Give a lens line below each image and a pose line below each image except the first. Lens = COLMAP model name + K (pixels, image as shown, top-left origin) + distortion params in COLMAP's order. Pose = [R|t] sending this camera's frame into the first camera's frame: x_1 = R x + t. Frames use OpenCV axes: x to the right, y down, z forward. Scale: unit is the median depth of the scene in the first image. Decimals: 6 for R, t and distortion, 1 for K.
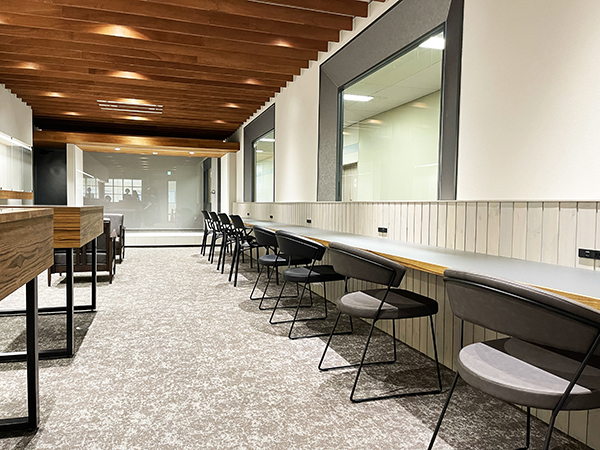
lens RADIAL K [[461.3, 0, 299.1], [0, 461.3, 226.1], [0, 0, 1]] dist [0.075294, -0.087011]
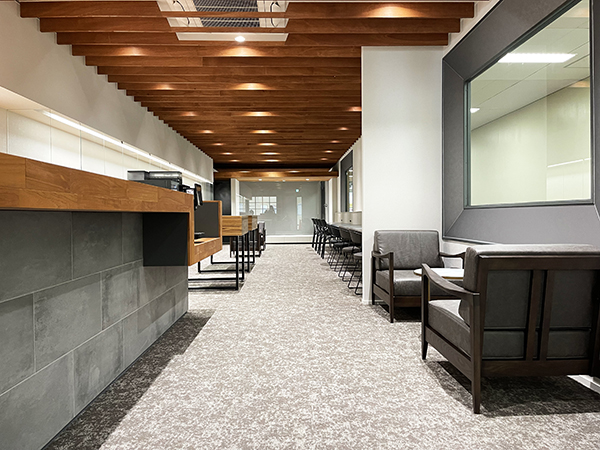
lens RADIAL K [[461.3, 0, 301.2], [0, 461.3, 225.1], [0, 0, 1]] dist [0.075294, -0.087011]
pose [[0.962106, -0.020157, -0.271930, 0.297548], [0.013644, 0.999573, -0.025821, 0.047180], [0.272334, 0.021132, 0.961971, -0.837016]]
